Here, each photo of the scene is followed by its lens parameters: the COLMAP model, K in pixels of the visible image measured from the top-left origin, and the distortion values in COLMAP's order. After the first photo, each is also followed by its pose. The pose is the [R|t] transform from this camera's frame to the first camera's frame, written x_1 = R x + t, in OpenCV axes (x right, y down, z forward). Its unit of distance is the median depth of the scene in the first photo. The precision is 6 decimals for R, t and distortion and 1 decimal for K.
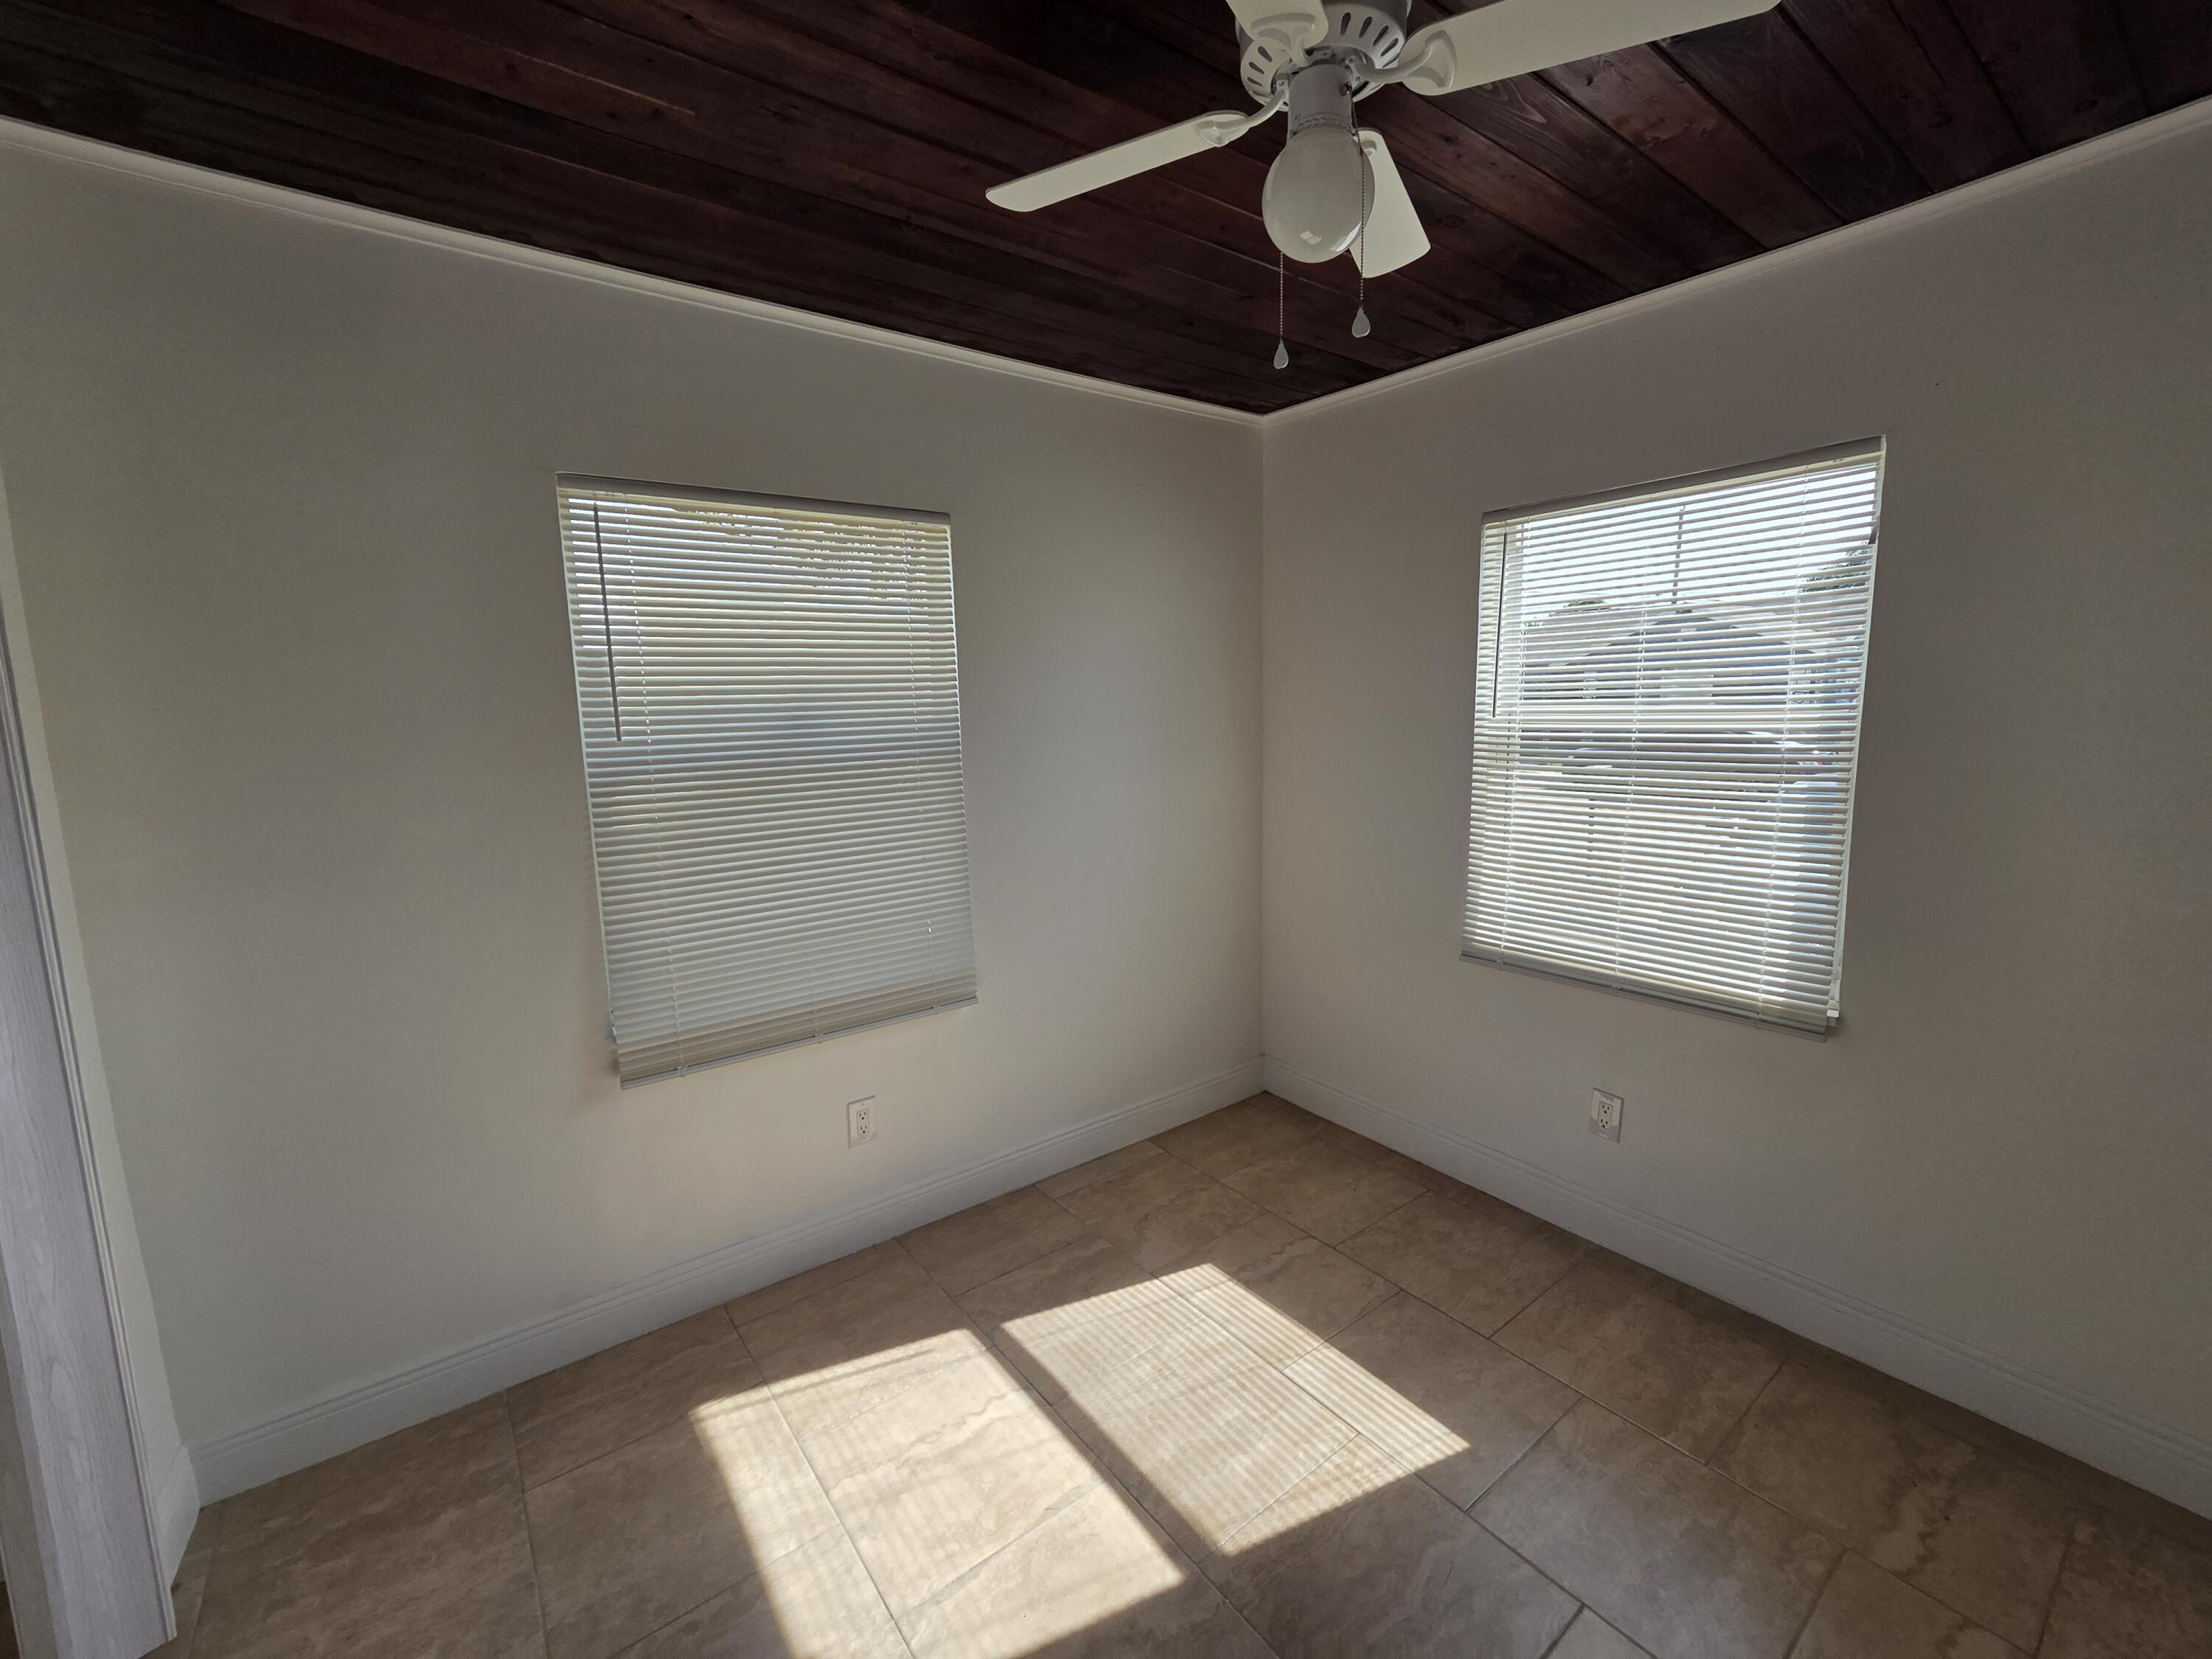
lens RADIAL K [[925.7, 0, 1128.5], [0, 925.7, 817.6], [0, 0, 1]] dist [0.016575, -0.003258]
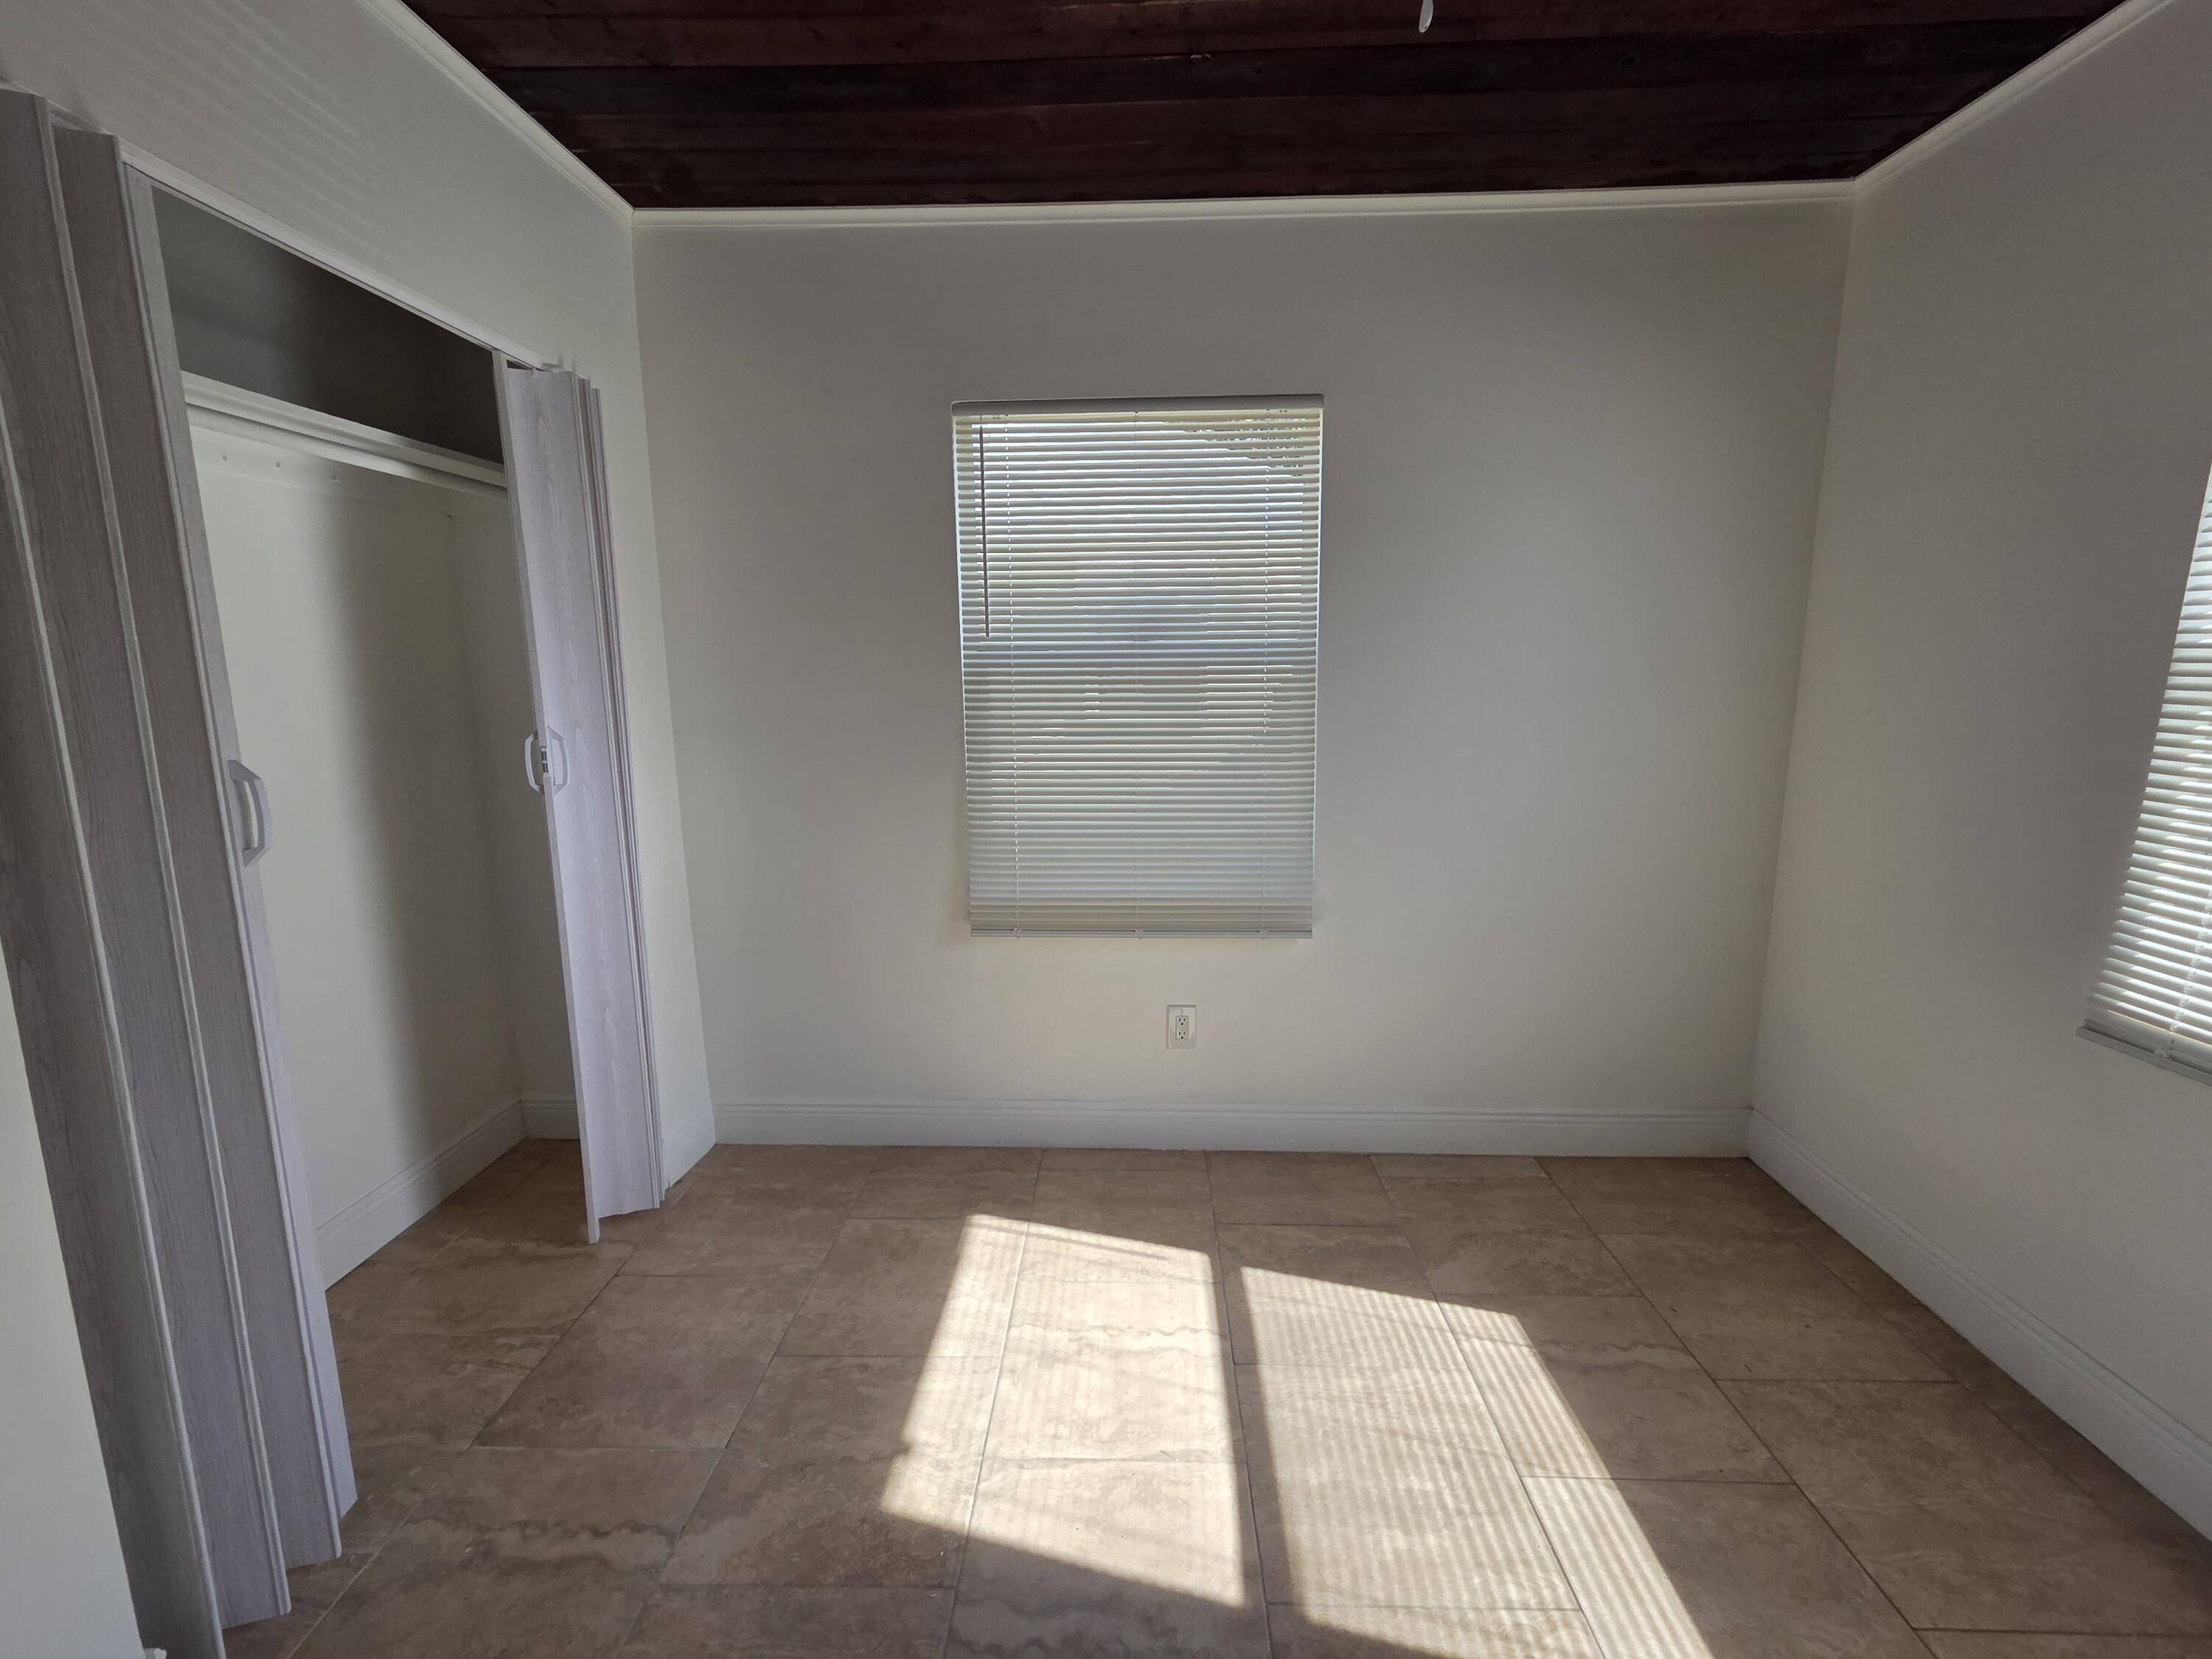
lens RADIAL K [[925.7, 0, 1119.3], [0, 925.7, 819.2], [0, 0, 1]] dist [0.016575, -0.003258]
pose [[0.774243, 0.120073, -0.621393, 0.321053], [-0.094933, 0.992763, 0.073550, 0.042407], [0.625727, 0.002045, 0.780039, 0.208112]]
